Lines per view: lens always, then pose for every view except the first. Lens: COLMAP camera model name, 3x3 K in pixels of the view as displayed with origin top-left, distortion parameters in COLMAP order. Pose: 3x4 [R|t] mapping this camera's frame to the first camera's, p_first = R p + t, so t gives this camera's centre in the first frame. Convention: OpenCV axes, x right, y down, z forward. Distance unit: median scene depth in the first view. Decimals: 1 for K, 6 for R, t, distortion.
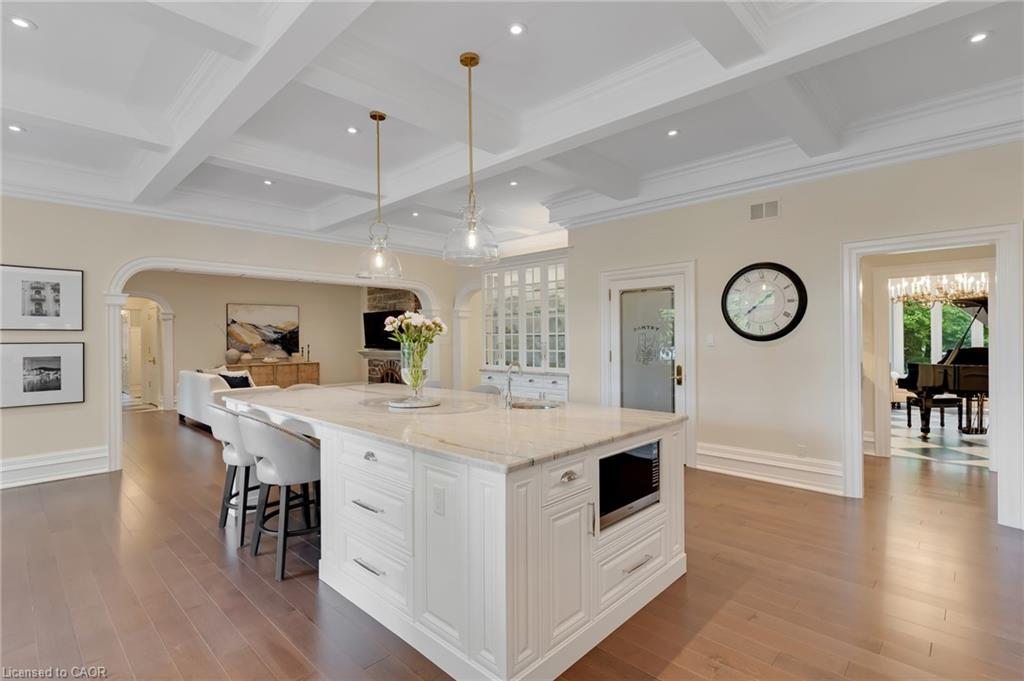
lens RADIAL K [[490.2, 0, 513.1], [0, 490.2, 340.0], [0, 0, 1]] dist [0.004662, 0.000281]
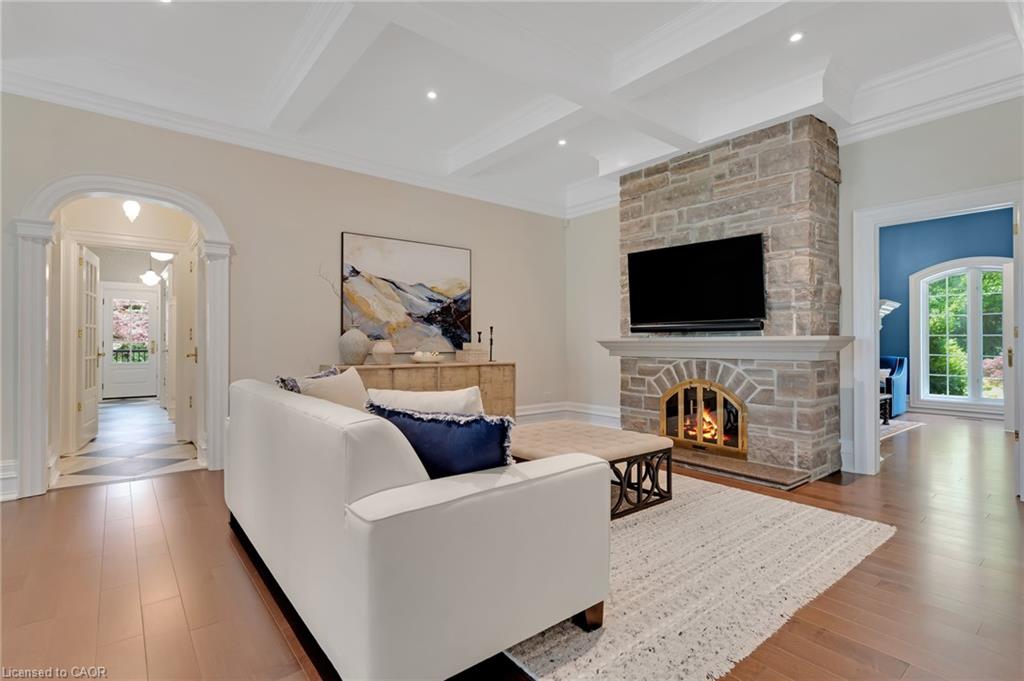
lens RADIAL K [[490.2, 0, 510.9], [0, 490.2, 340.3], [0, 0, 1]] dist [0.004662, 0.000281]
pose [[0.991648, 0.008195, -0.128712, -0.350008], [-0.009327, 0.999923, -0.008195, 0.028202], [0.128635, 0.009327, 0.991648, 0.541098]]
